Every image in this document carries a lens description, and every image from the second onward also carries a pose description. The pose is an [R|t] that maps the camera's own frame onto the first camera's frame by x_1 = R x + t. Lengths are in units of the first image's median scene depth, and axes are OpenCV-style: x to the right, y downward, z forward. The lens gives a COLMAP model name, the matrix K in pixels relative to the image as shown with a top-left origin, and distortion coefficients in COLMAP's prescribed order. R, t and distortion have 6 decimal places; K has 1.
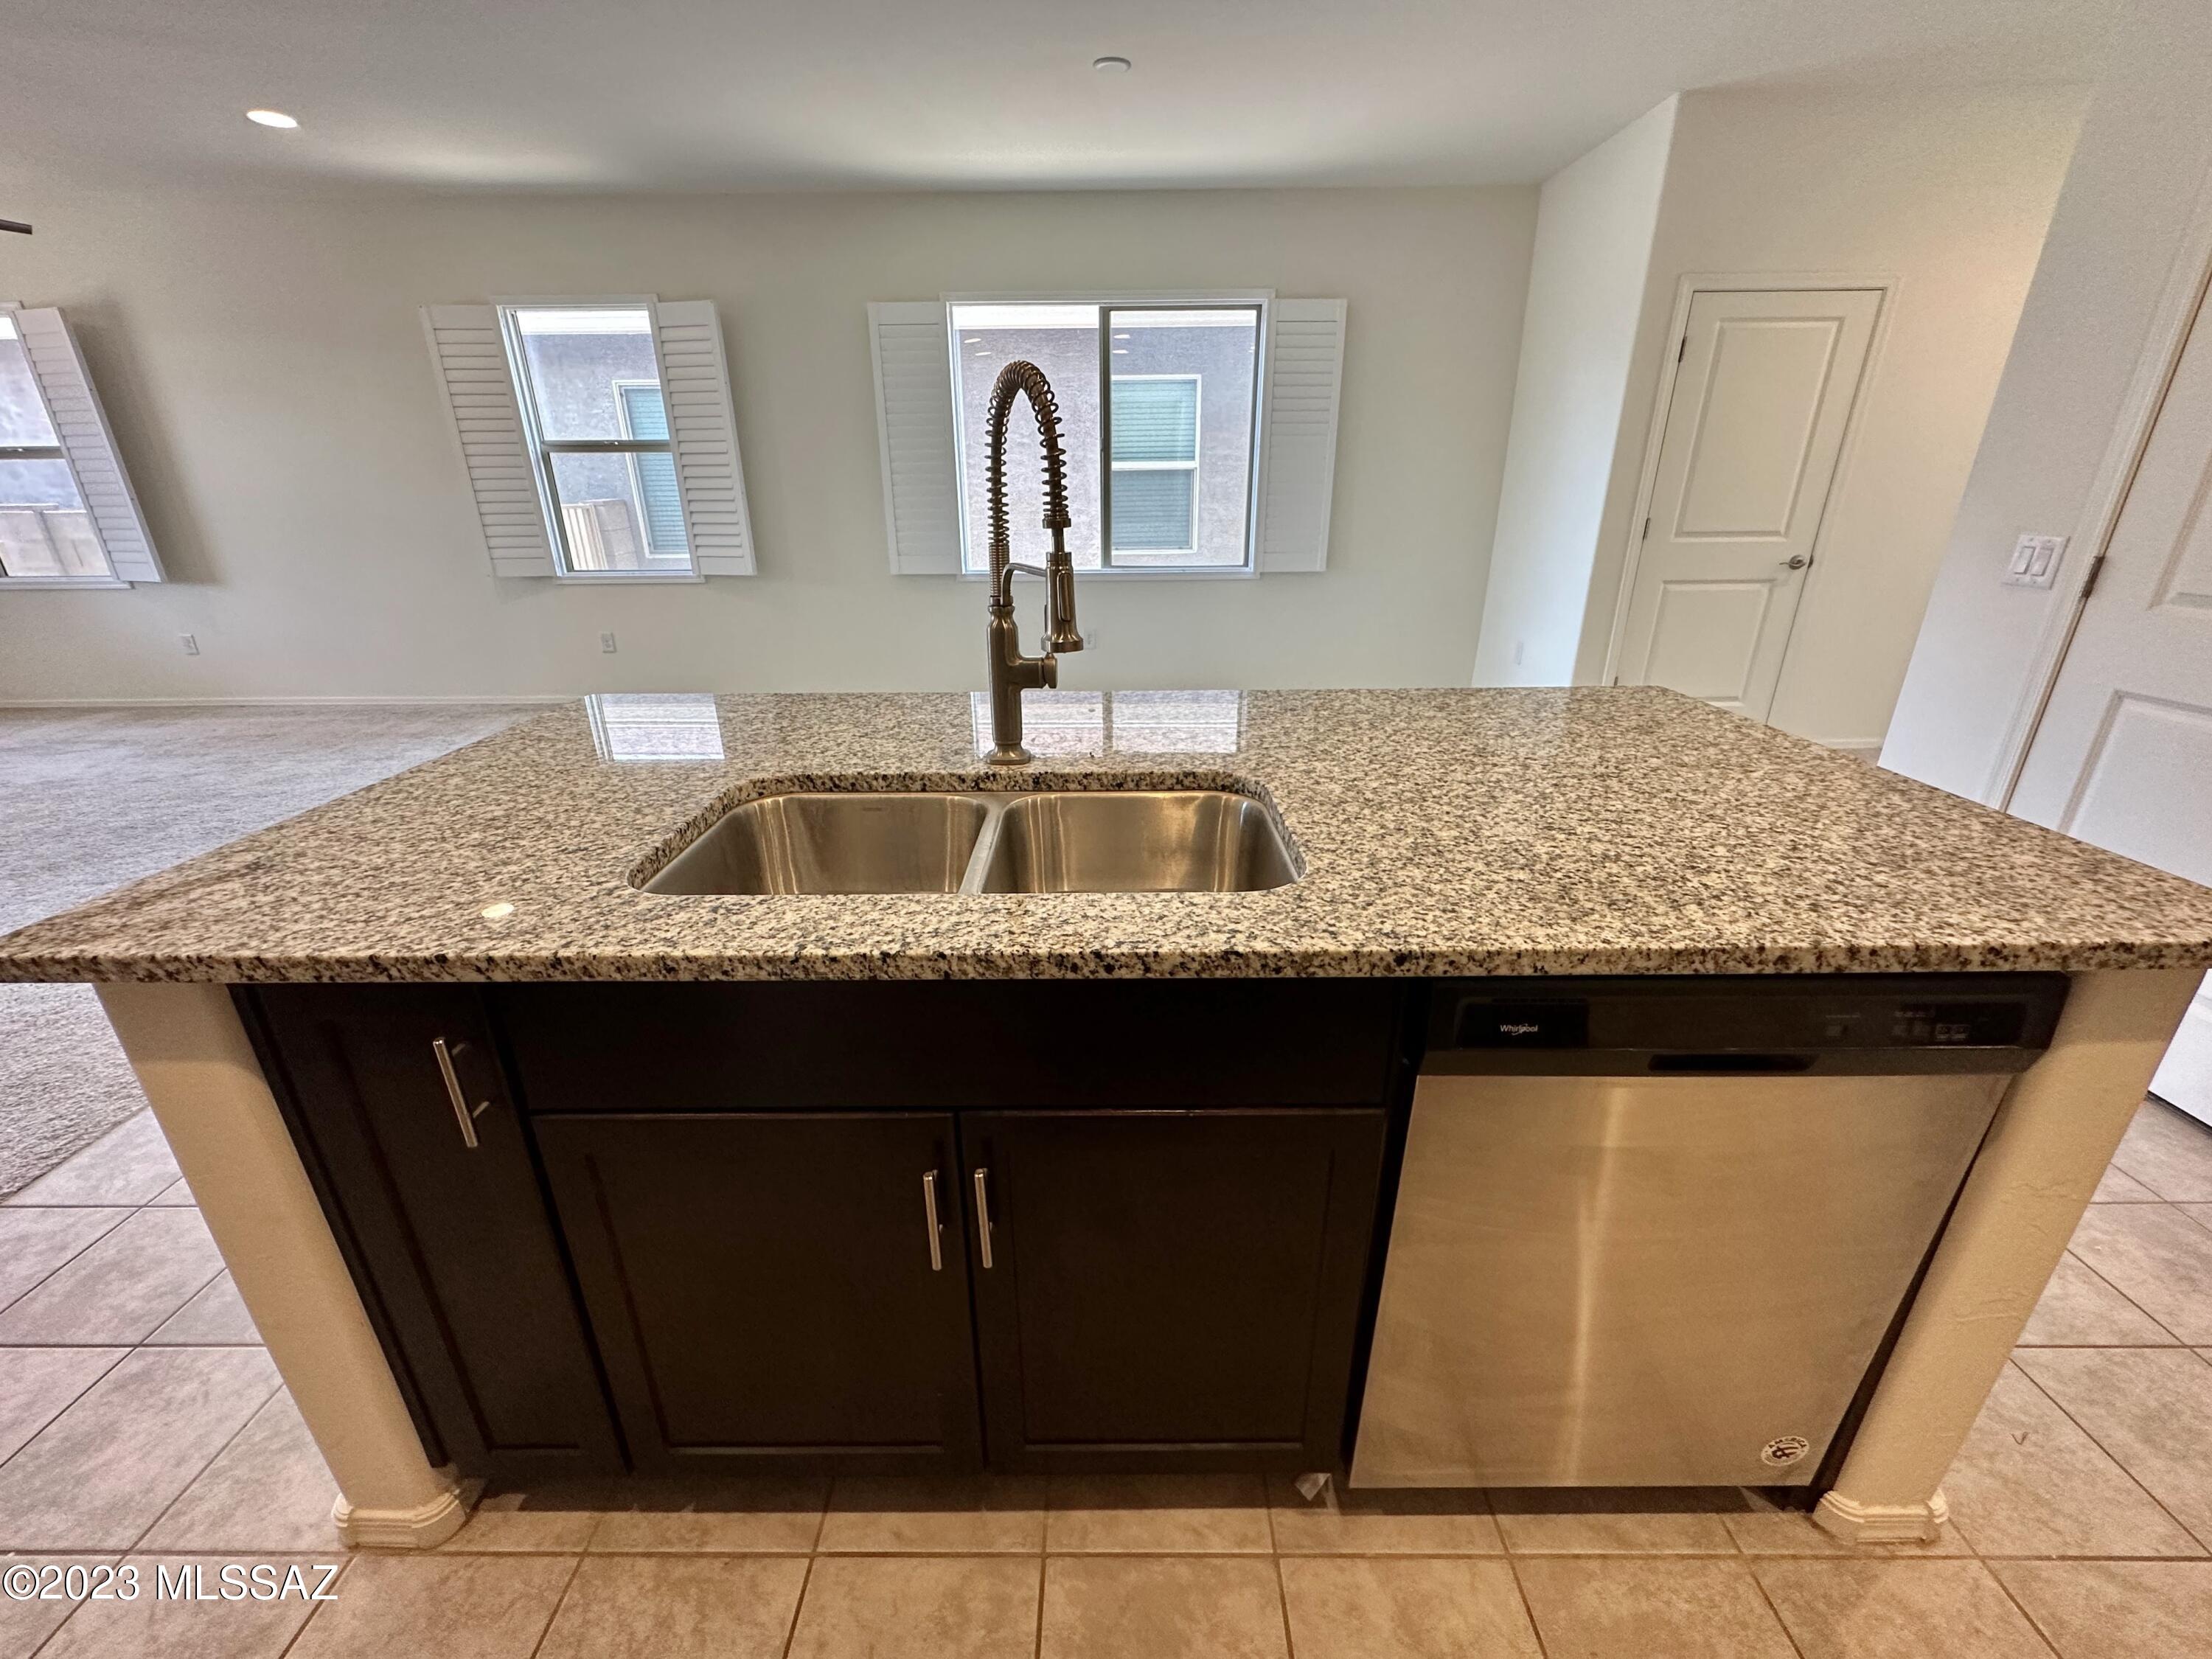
lens RADIAL K [[883.3, 0, 1109.1], [0, 883.3, 833.0], [0, 0, 1]] dist [-0.001264, 0.000584]
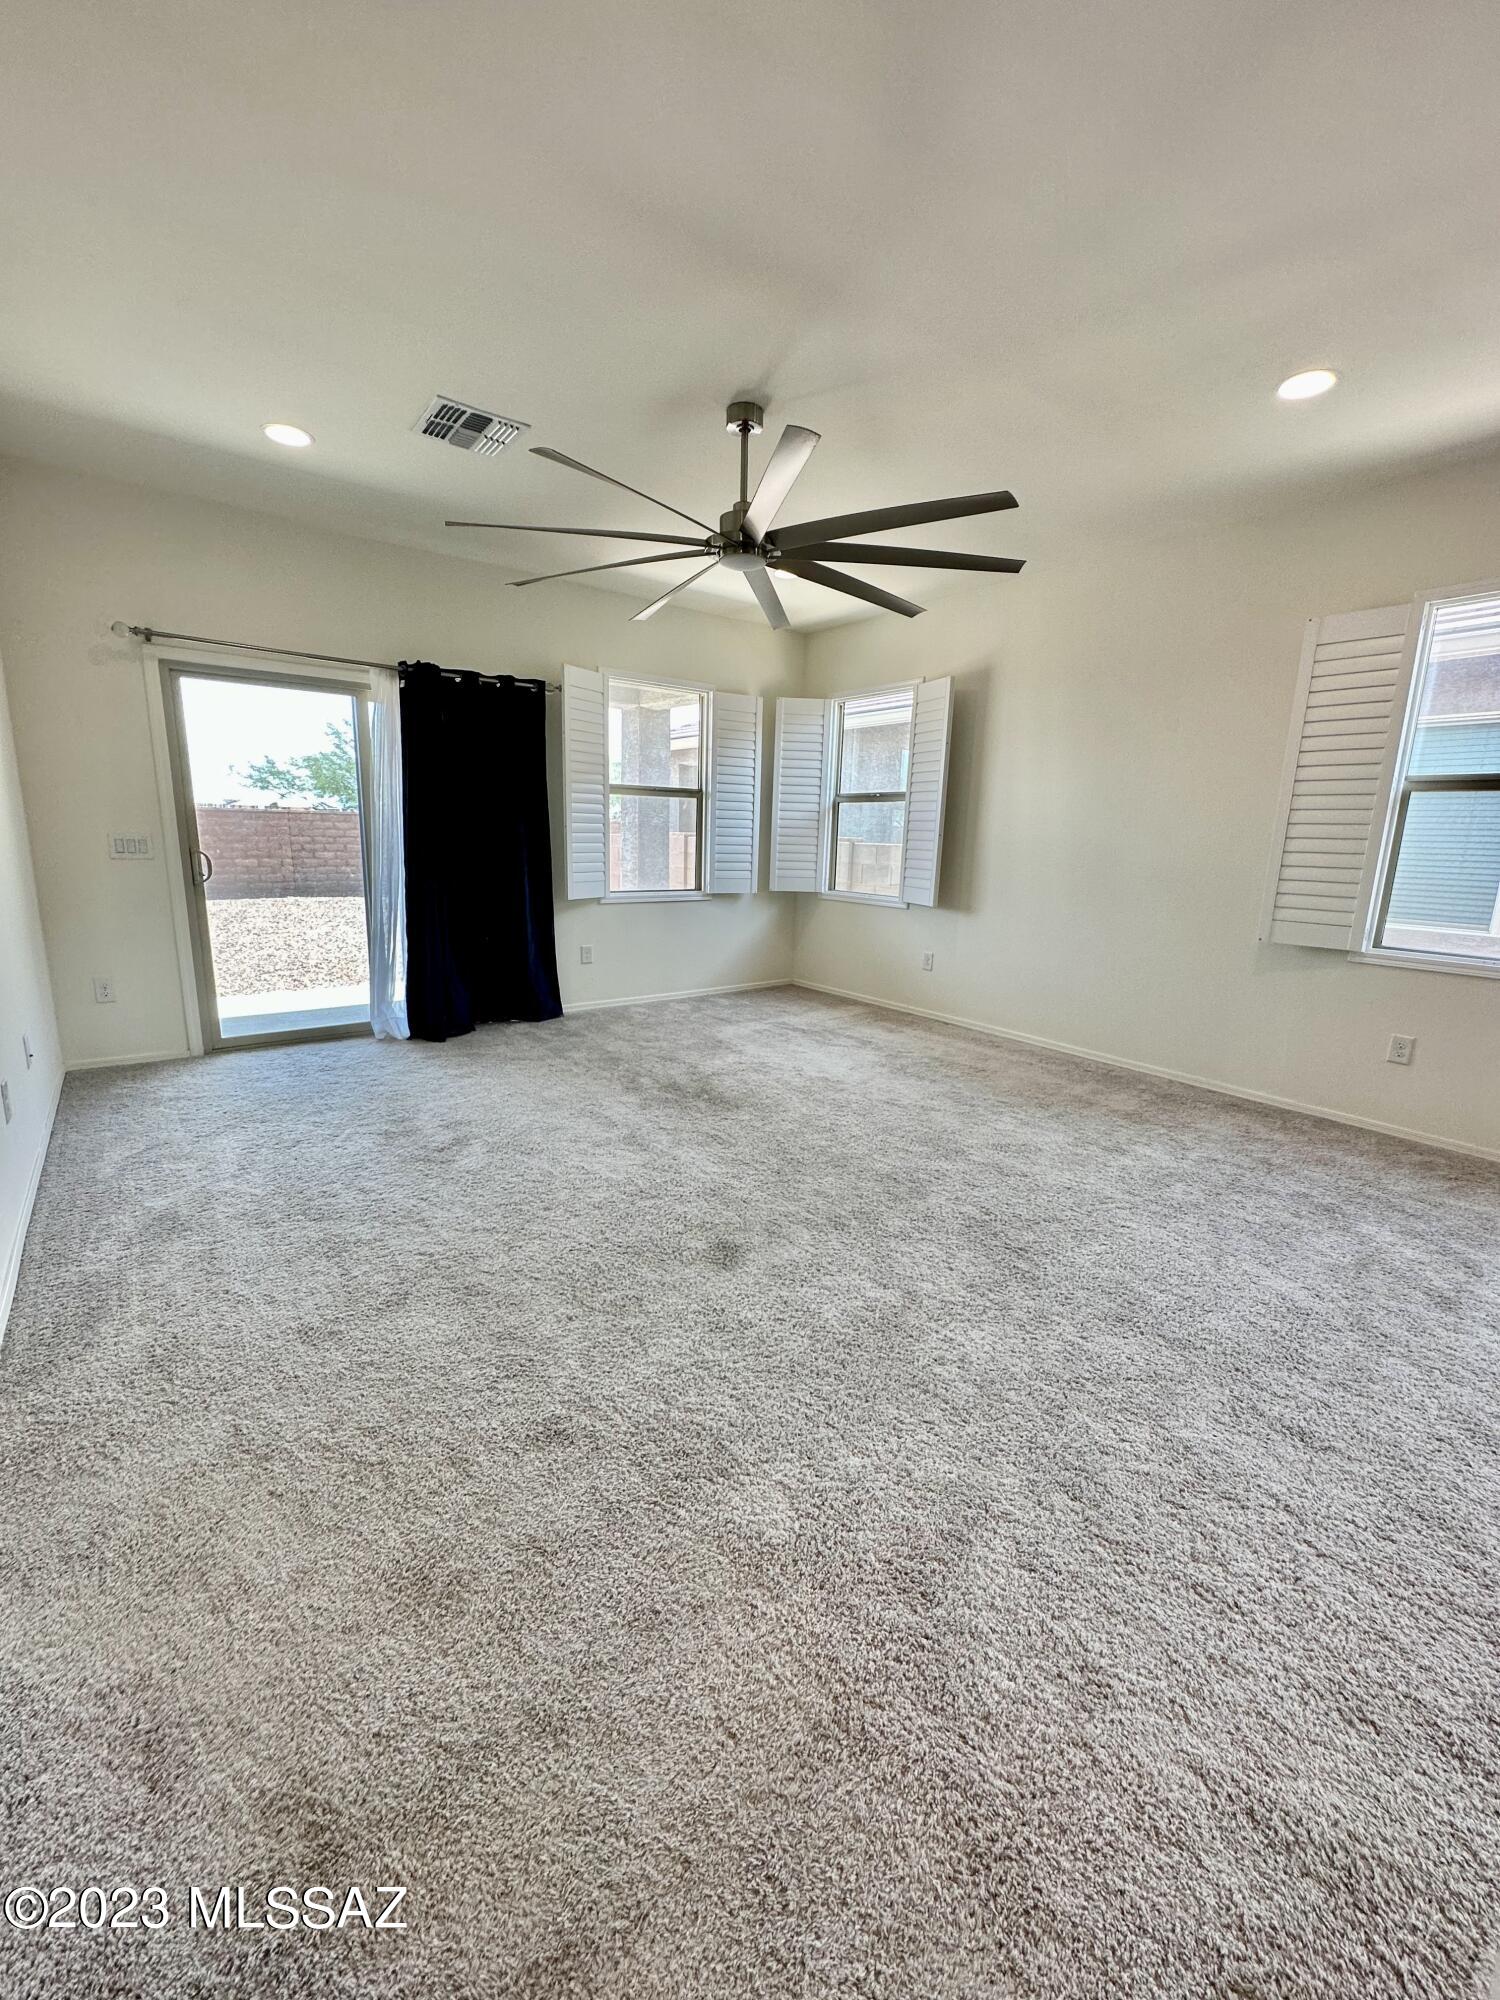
lens RADIAL K [[798.6, 0, 750.0], [0, 798.6, 1000.0], [0, 0, 1]] dist [-0.001264, 0.000584]
pose [[0.608564, 0.188540, -0.770781, -0.466298], [-0.321665, 0.946588, -0.022424, -0.086332], [0.725384, 0.261580, 0.636706, 0.254920]]
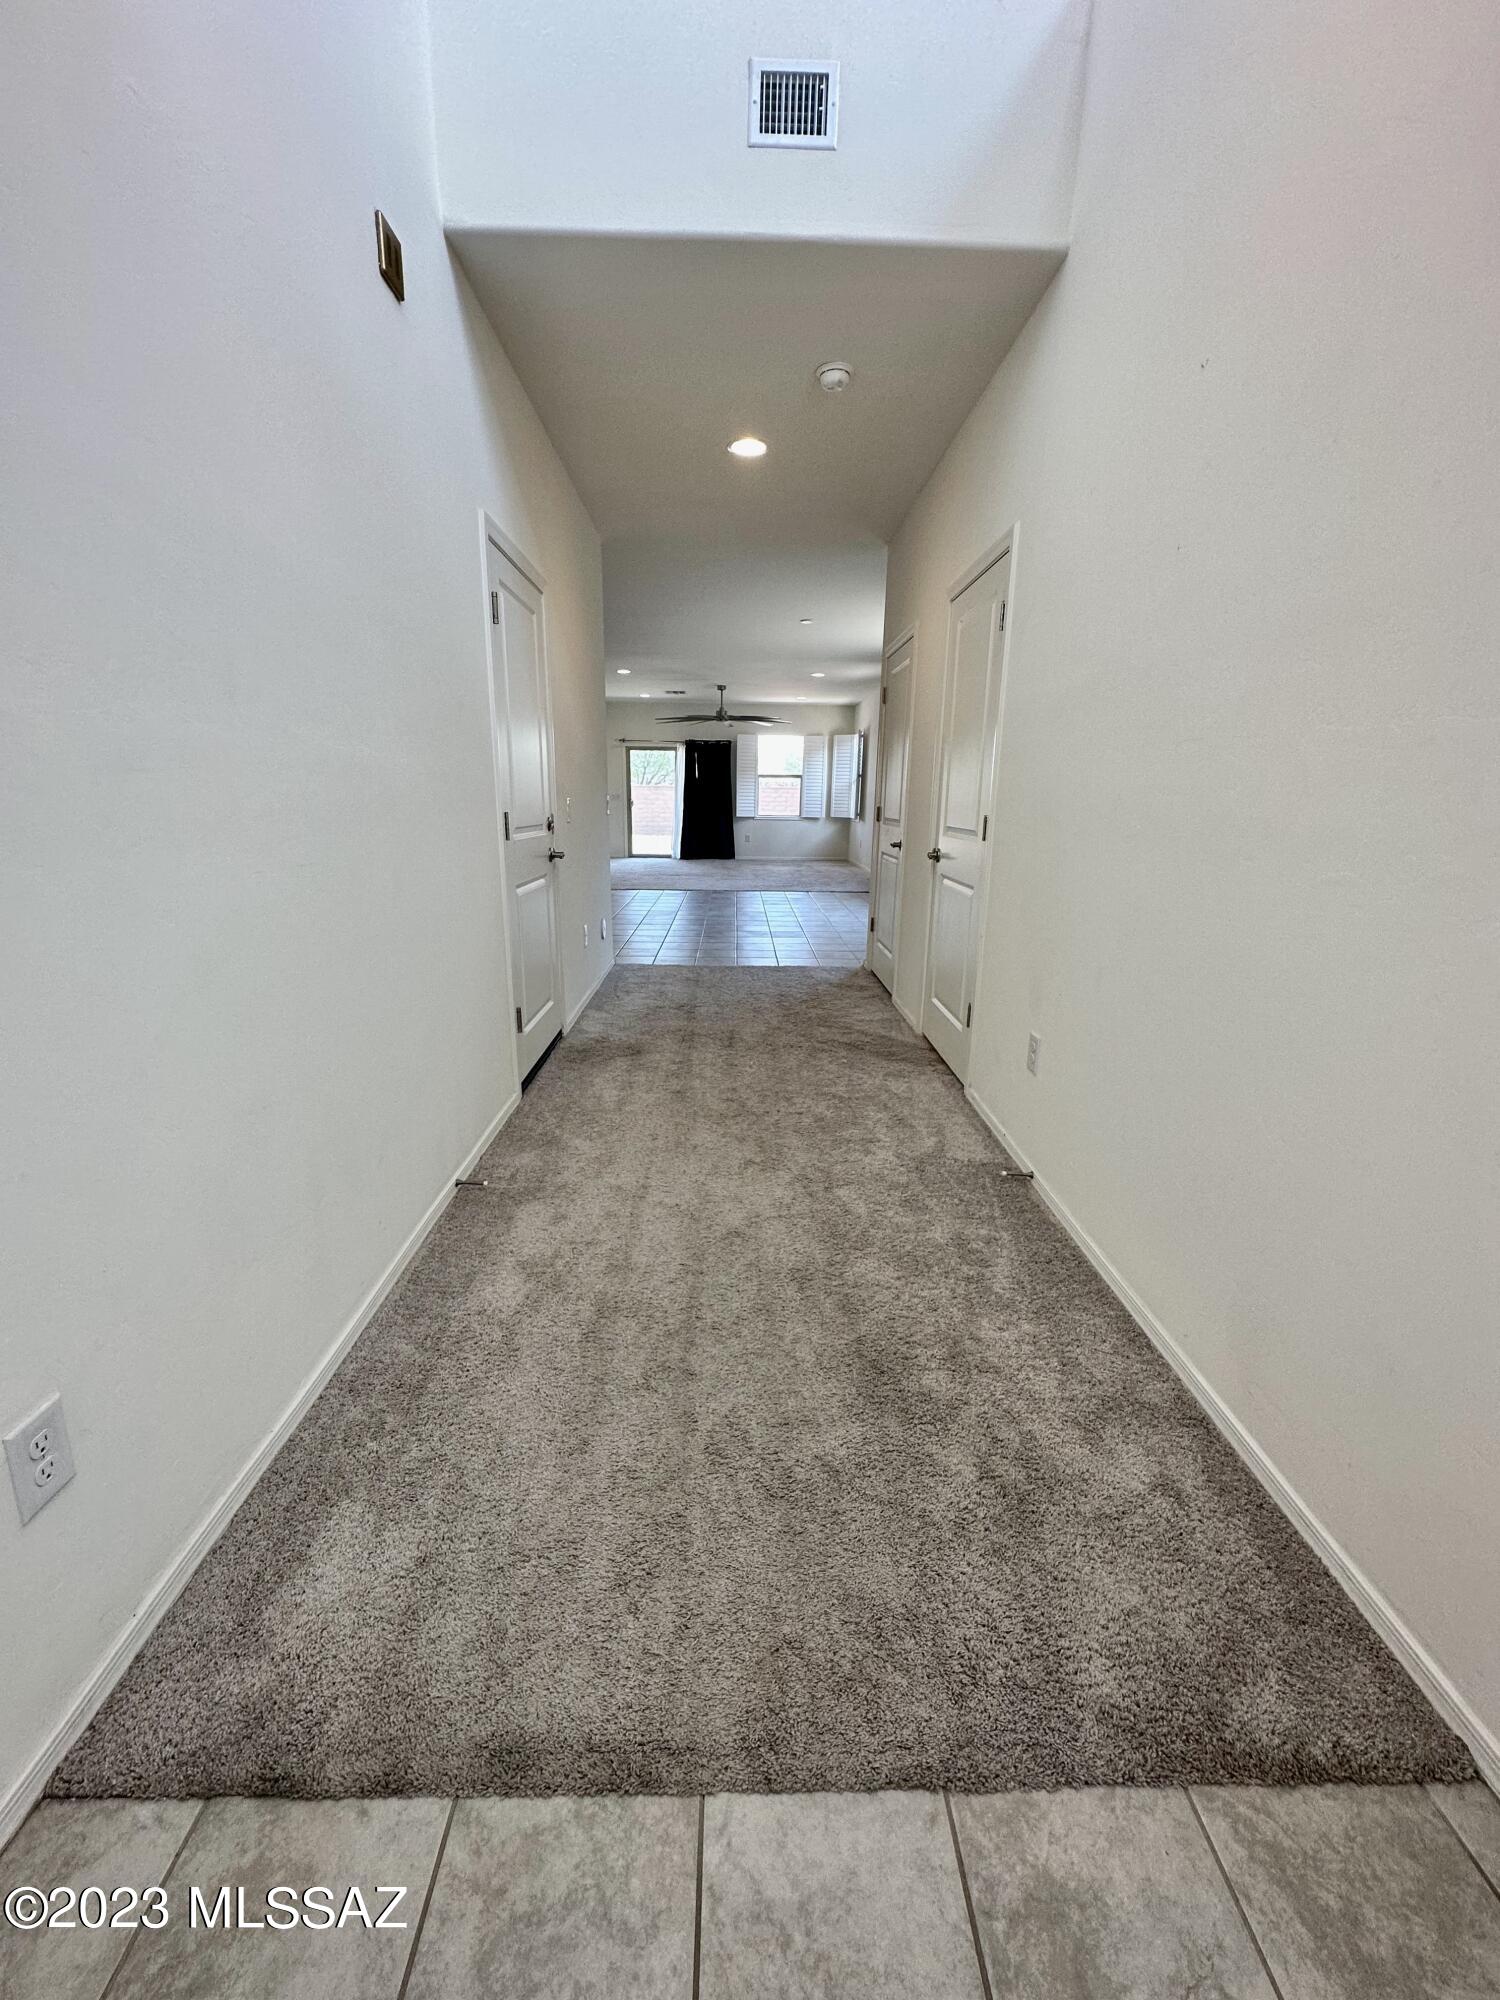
lens RADIAL K [[798.6, 0, 750.0], [0, 798.6, 1000.0], [0, 0, 1]] dist [-0.001264, 0.000584]
pose [[0.027106, 0.270438, -0.962356, 1.647397], [-0.381867, 0.892498, 0.240051, -0.285161], [0.923820, 0.360985, 0.127464, 0.638455]]
